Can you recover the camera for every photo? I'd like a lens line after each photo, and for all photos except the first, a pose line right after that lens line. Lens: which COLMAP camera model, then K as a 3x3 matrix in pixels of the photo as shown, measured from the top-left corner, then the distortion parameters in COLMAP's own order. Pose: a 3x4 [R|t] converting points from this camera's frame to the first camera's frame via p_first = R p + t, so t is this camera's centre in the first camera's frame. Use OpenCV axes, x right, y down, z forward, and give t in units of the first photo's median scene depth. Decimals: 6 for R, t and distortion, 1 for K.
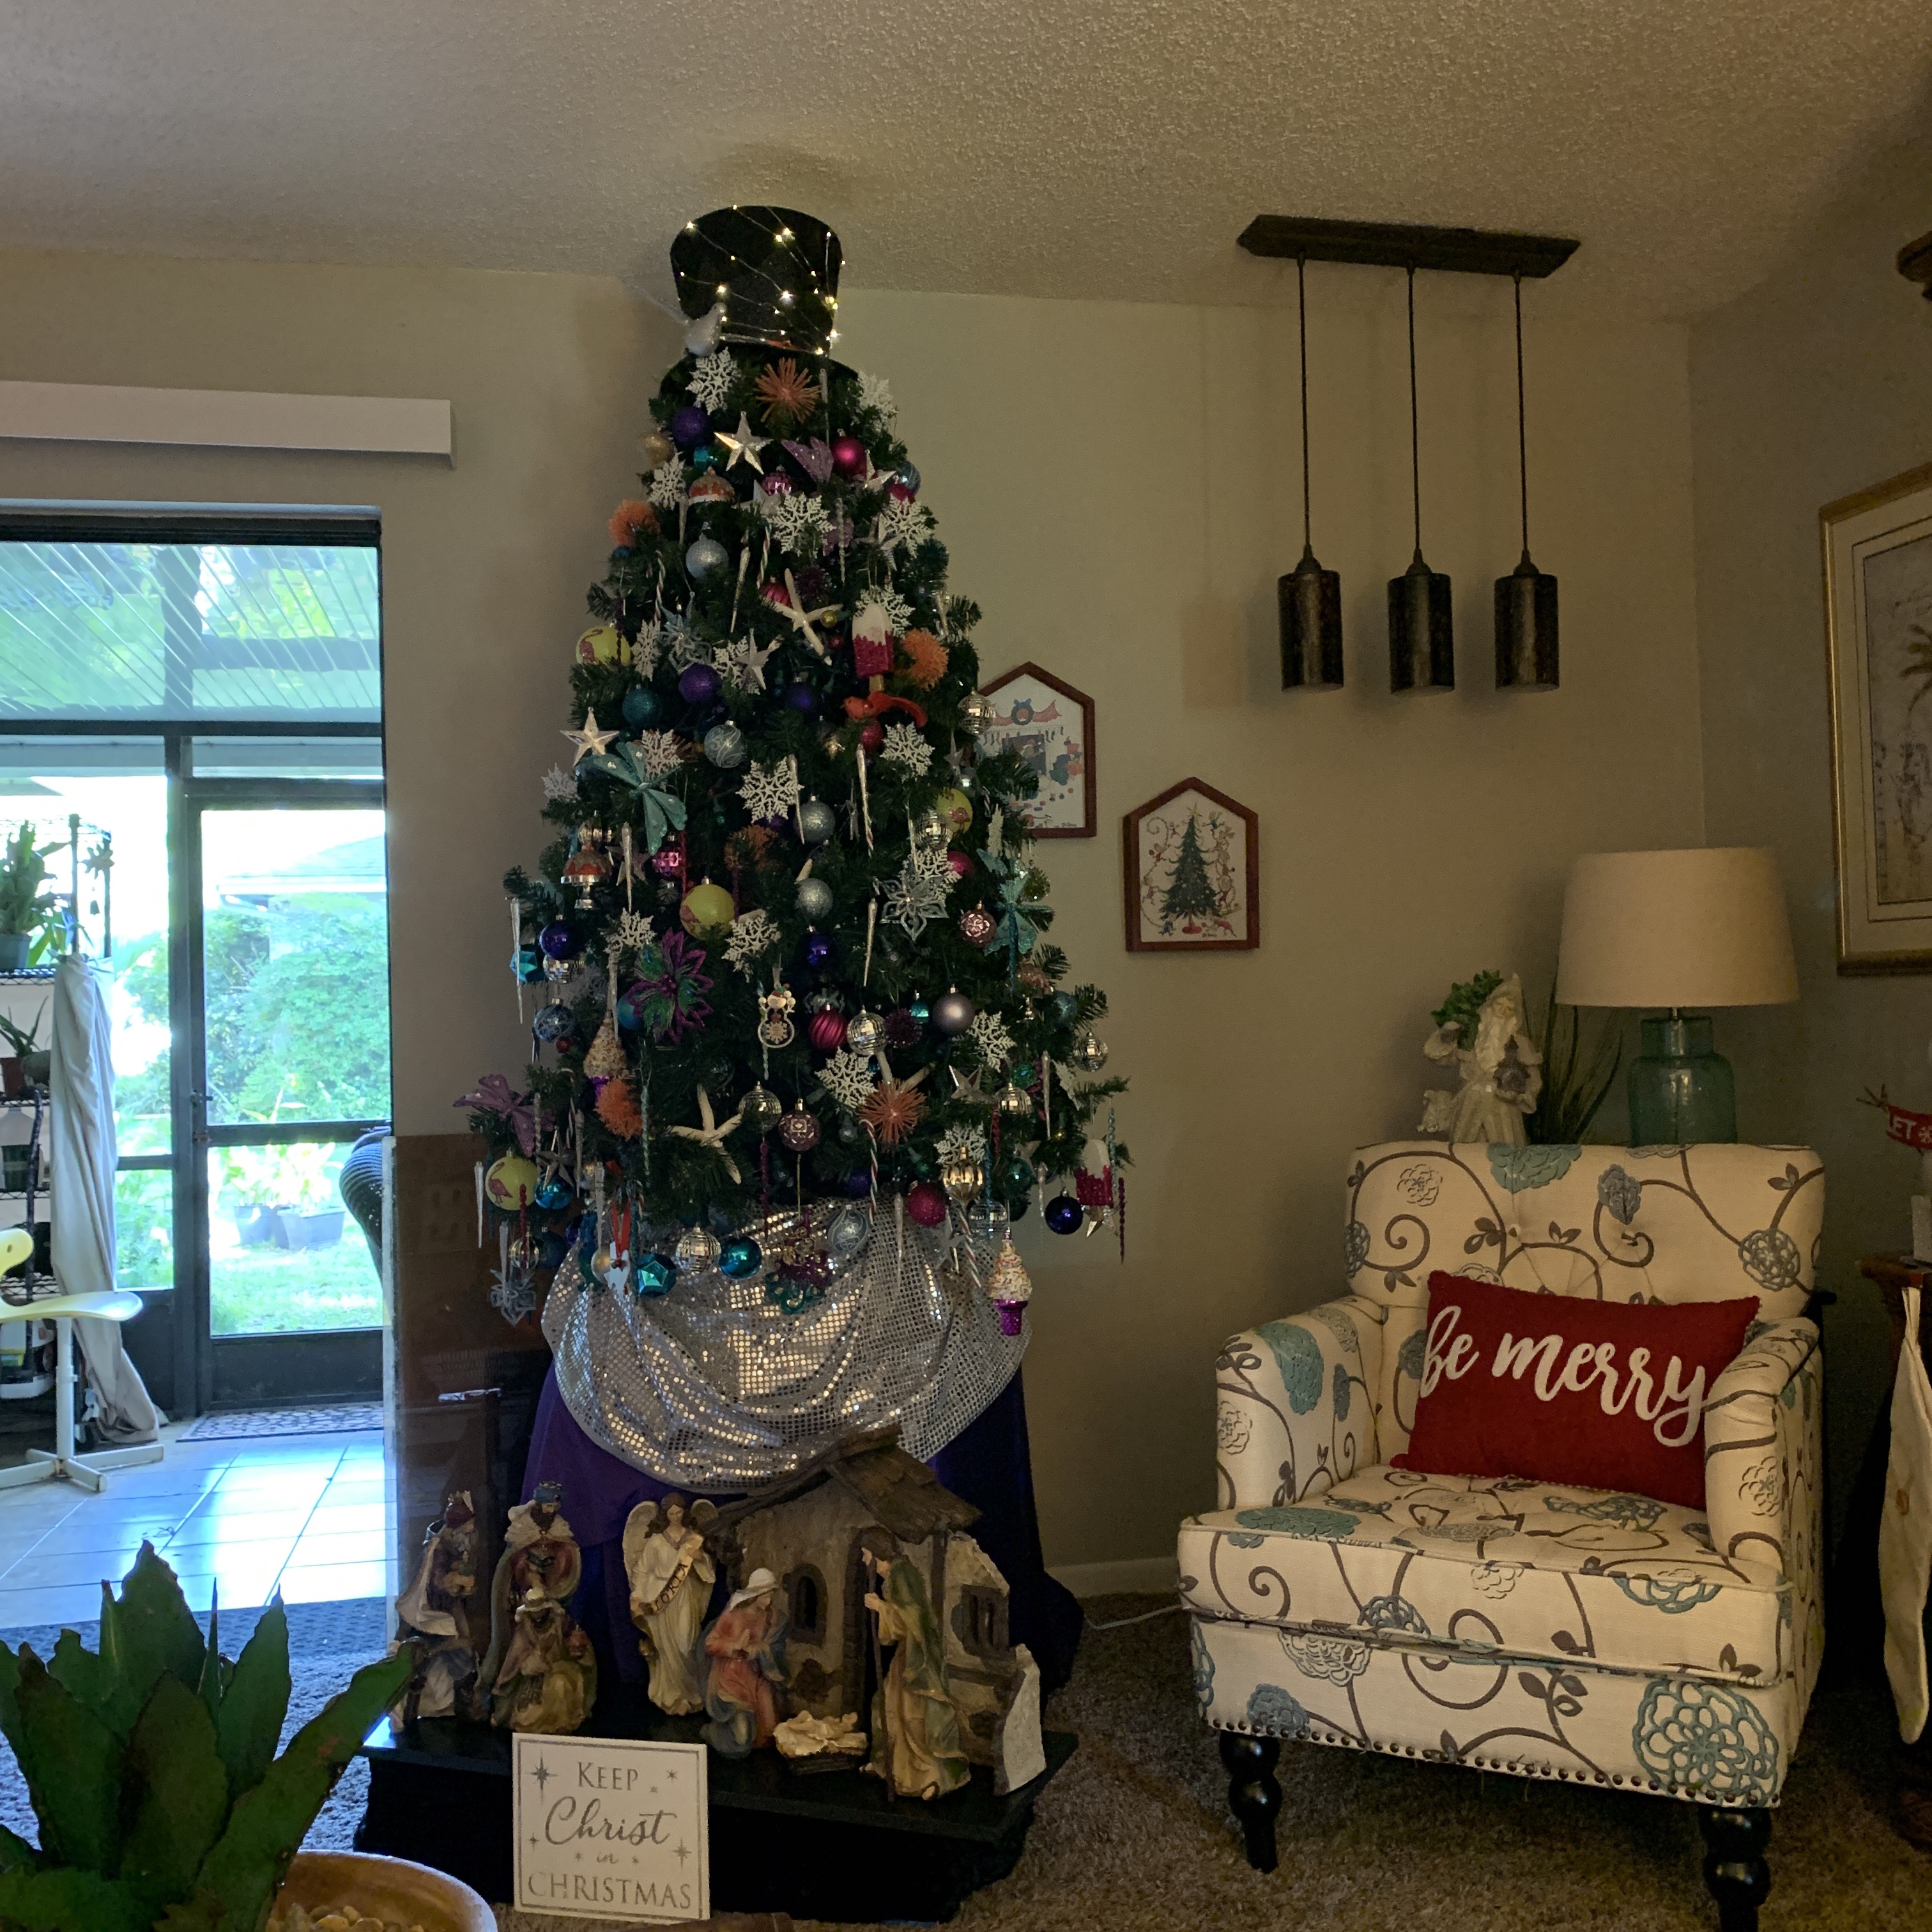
lens RADIAL K [[1993.6, 0, 966.0], [0, 1993.6, 966.0], [0, 0, 1]] dist [0.160748, -0.417081]
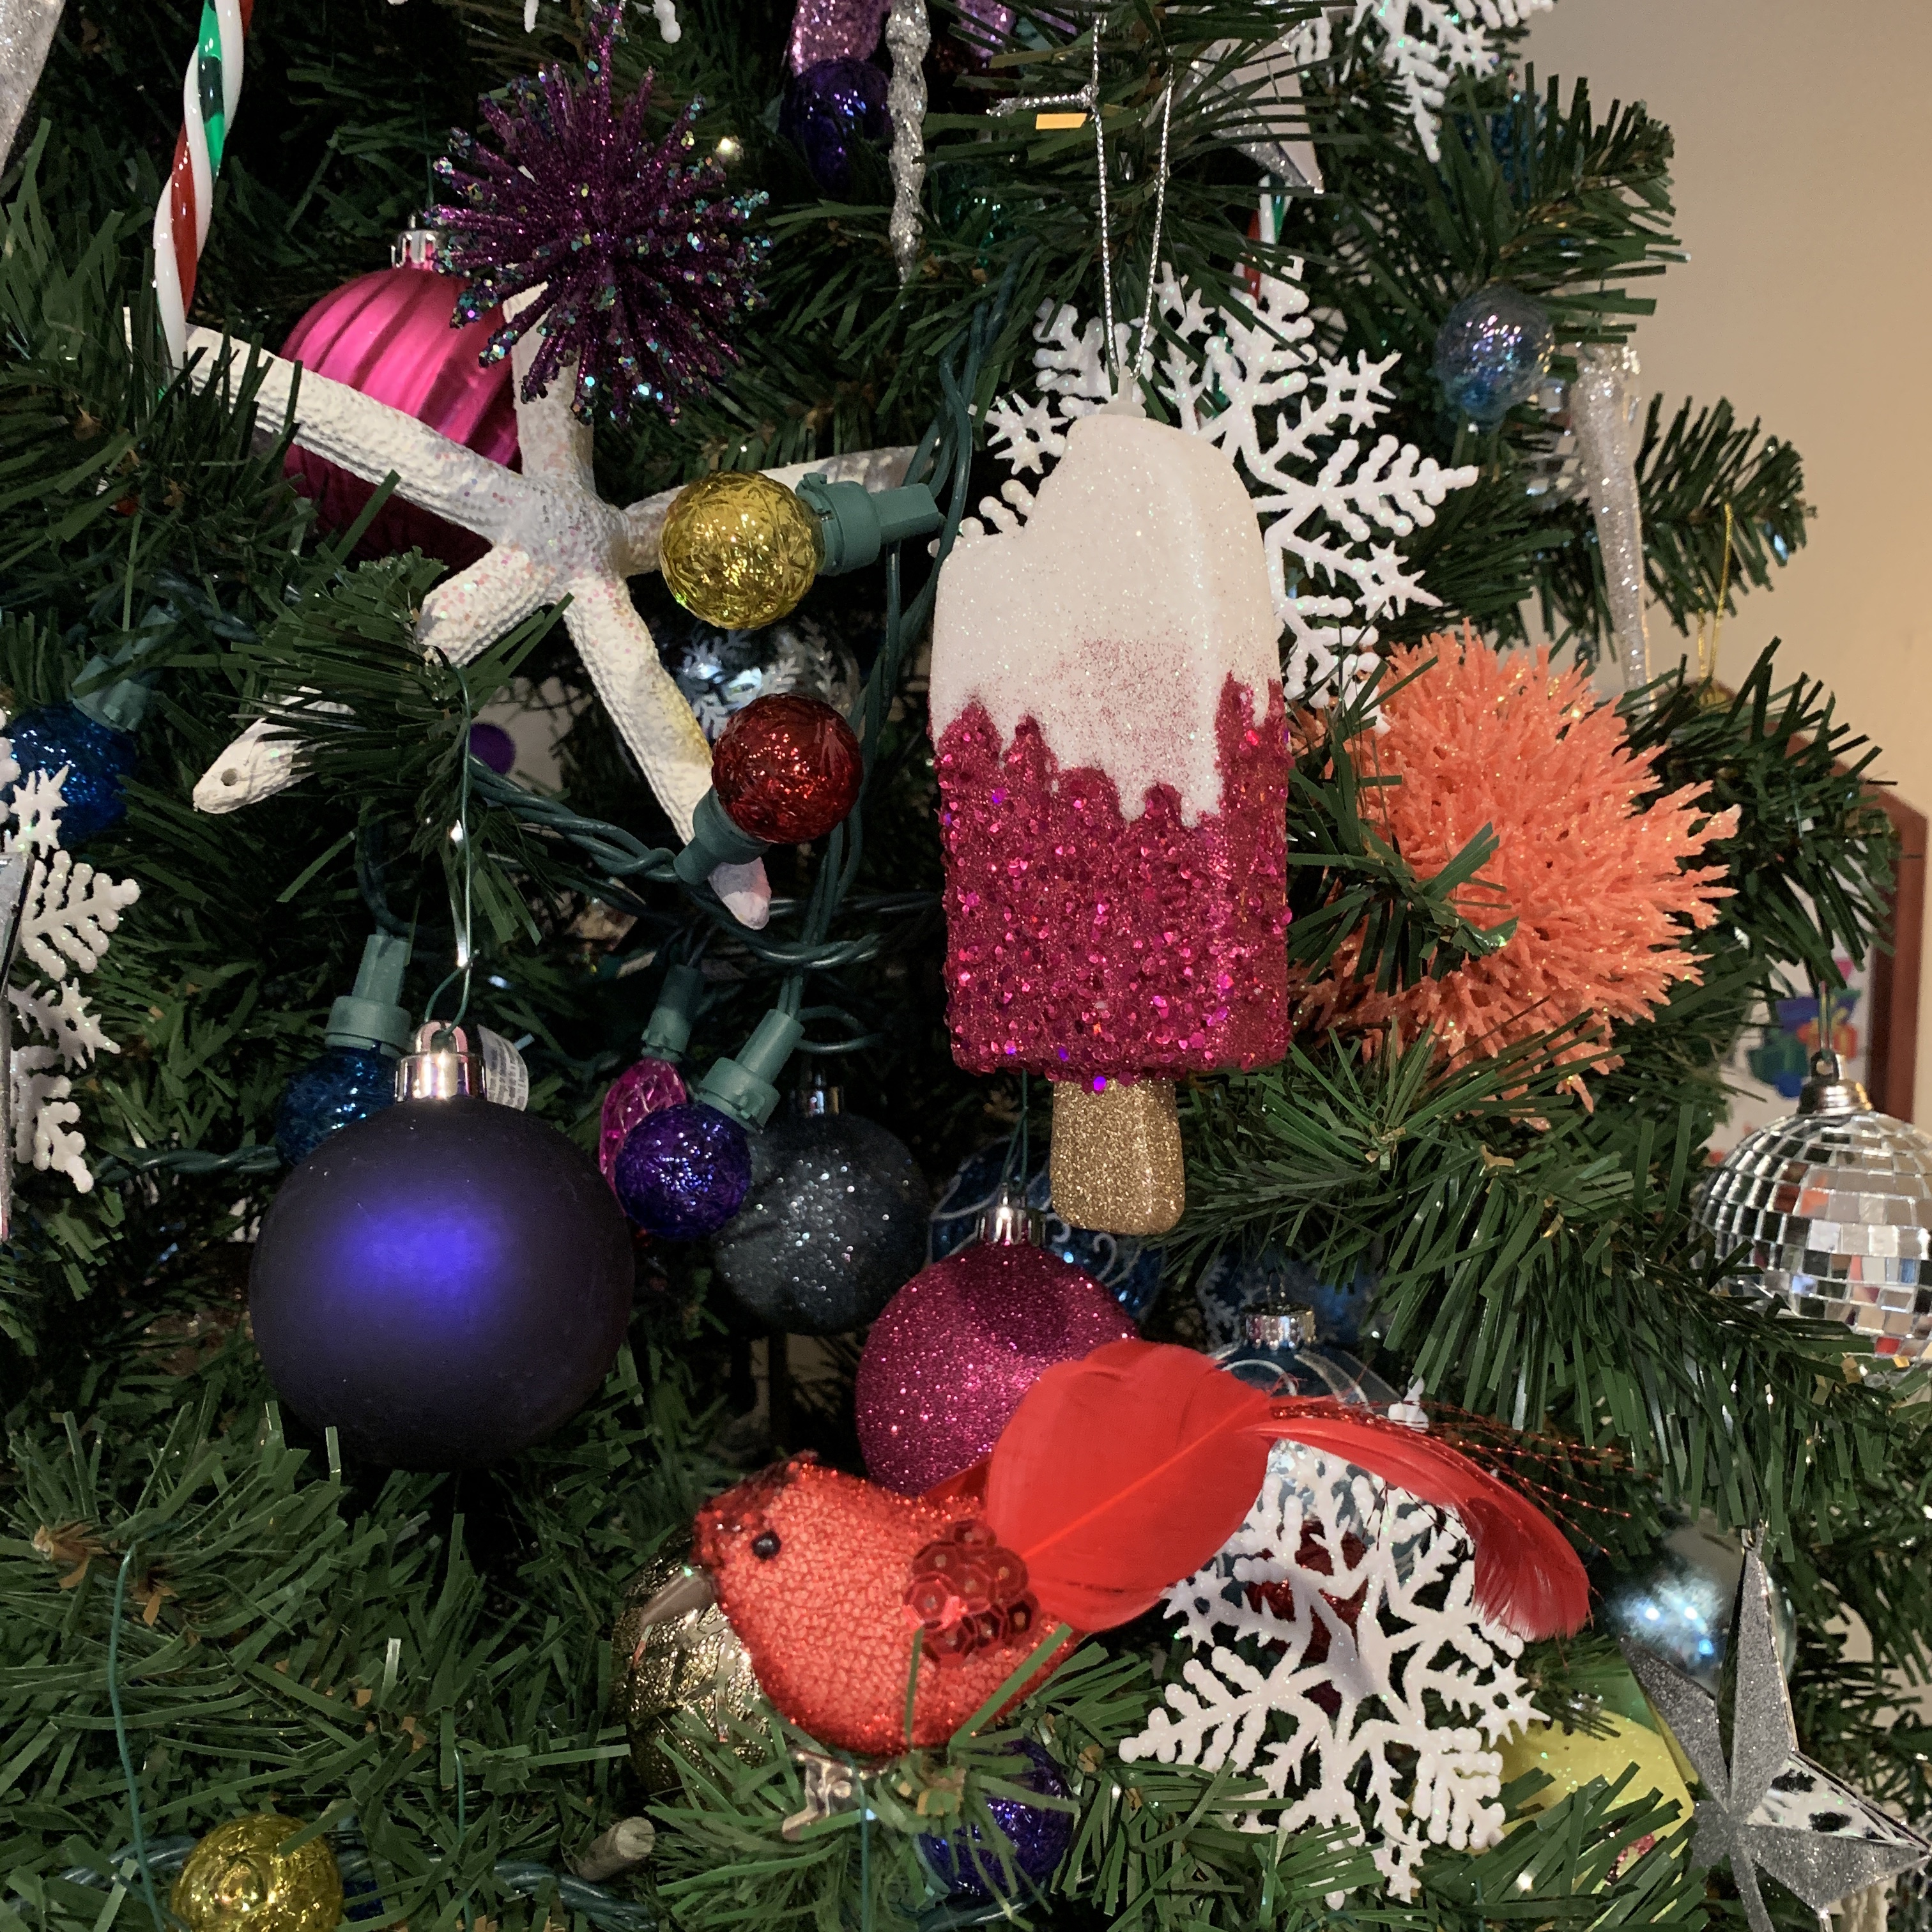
lens RADIAL K [[1993.6, 0, 966.0], [0, 1993.6, 966.0], [0, 0, 1]] dist [0.160748, -0.417081]
pose [[0.987605, 0.059520, -0.145239, -0.036124], [-0.050120, 0.996457, 0.067544, -0.152565], [0.148745, -0.059428, 0.987088, 0.857114]]
